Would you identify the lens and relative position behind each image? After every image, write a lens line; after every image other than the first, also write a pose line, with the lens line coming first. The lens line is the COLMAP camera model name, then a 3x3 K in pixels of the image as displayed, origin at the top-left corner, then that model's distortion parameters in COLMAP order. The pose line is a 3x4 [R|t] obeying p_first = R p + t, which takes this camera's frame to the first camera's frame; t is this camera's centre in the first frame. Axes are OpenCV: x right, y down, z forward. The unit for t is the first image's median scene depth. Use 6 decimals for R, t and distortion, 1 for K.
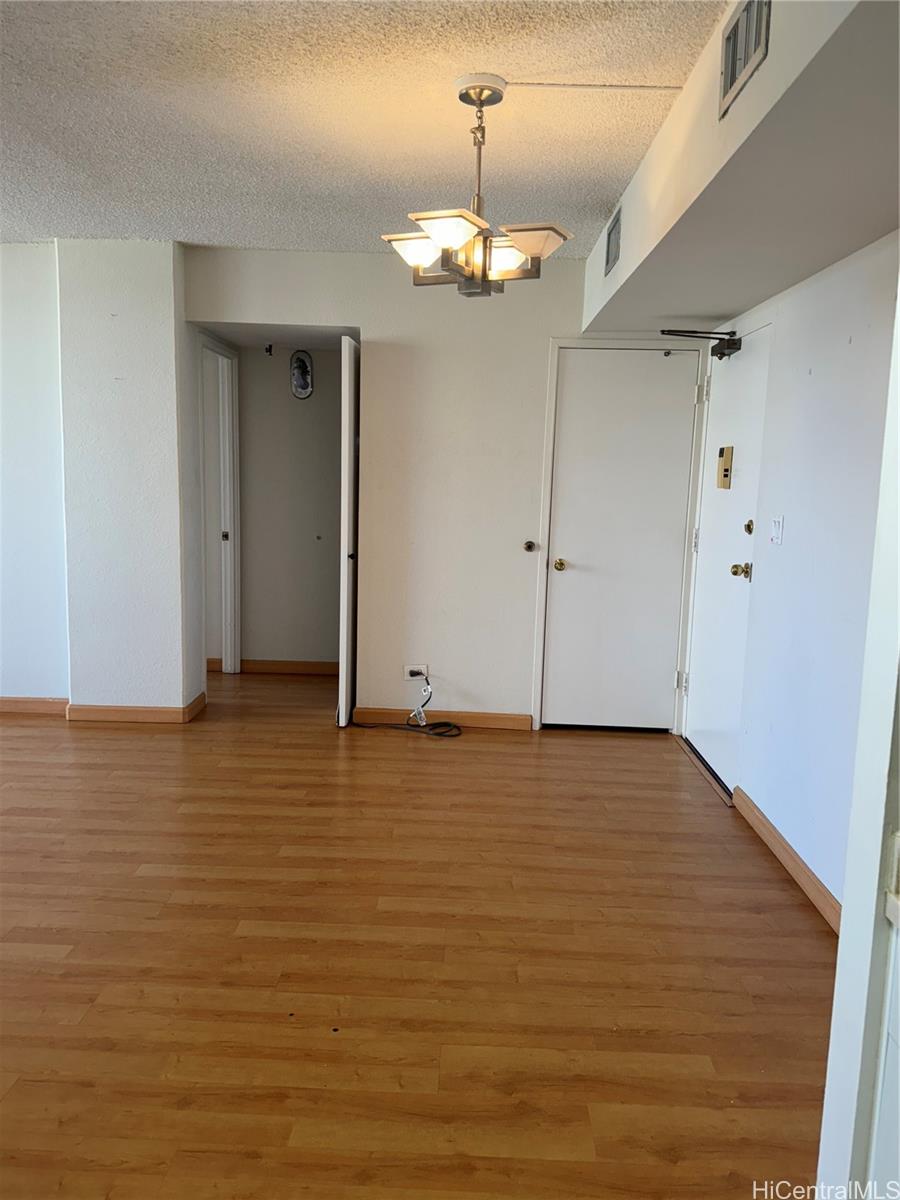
lens RADIAL K [[915.3, 0, 450.0], [0, 915.3, 600.0], [0, 0, 1]] dist [0.082720, -0.148015]
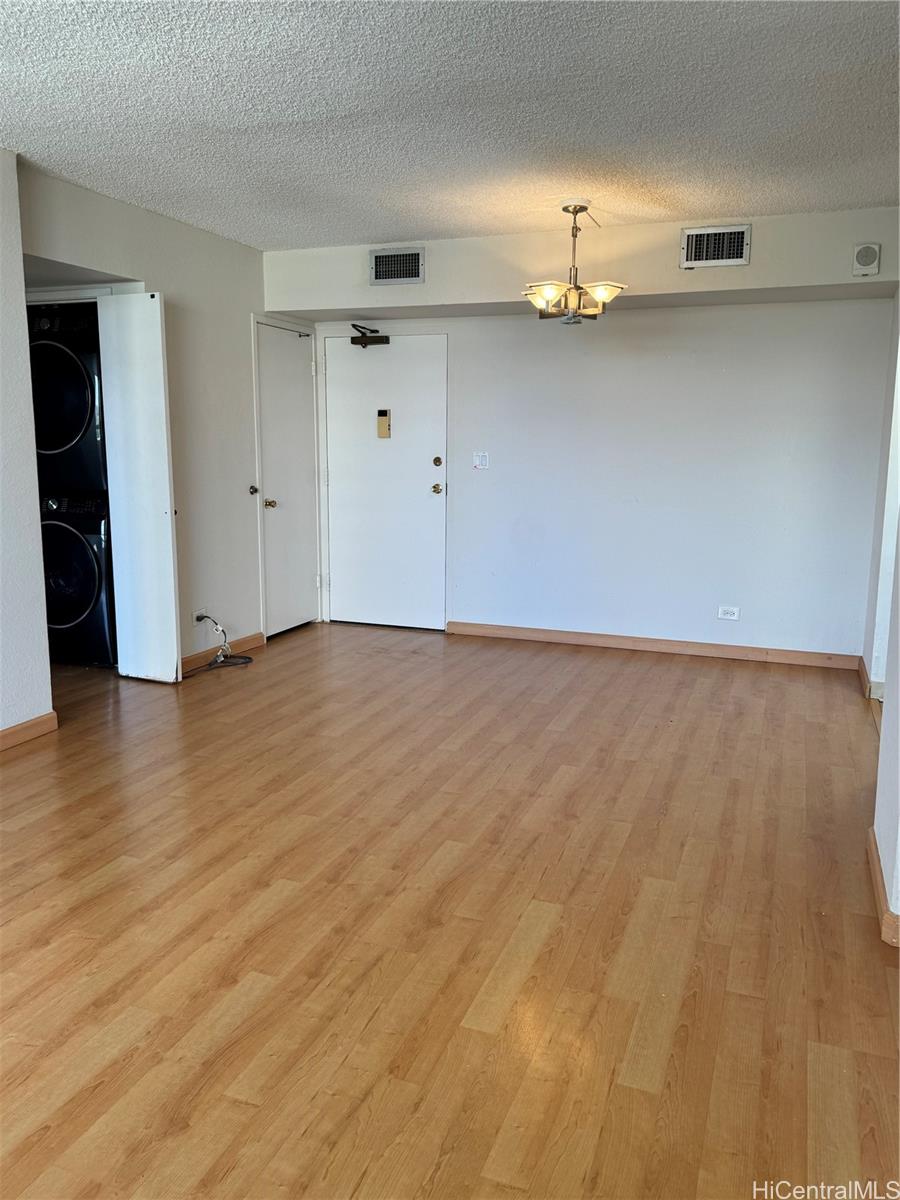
lens RADIAL K [[915.3, 0, 450.0], [0, 915.3, 600.0], [0, 0, 1]] dist [0.082720, -0.148015]
pose [[0.325258, -0.186108, 0.927131, -1.188872], [0.139729, 0.979138, 0.147528, -0.073718], [-0.935245, 0.081563, 0.344477, 0.450394]]
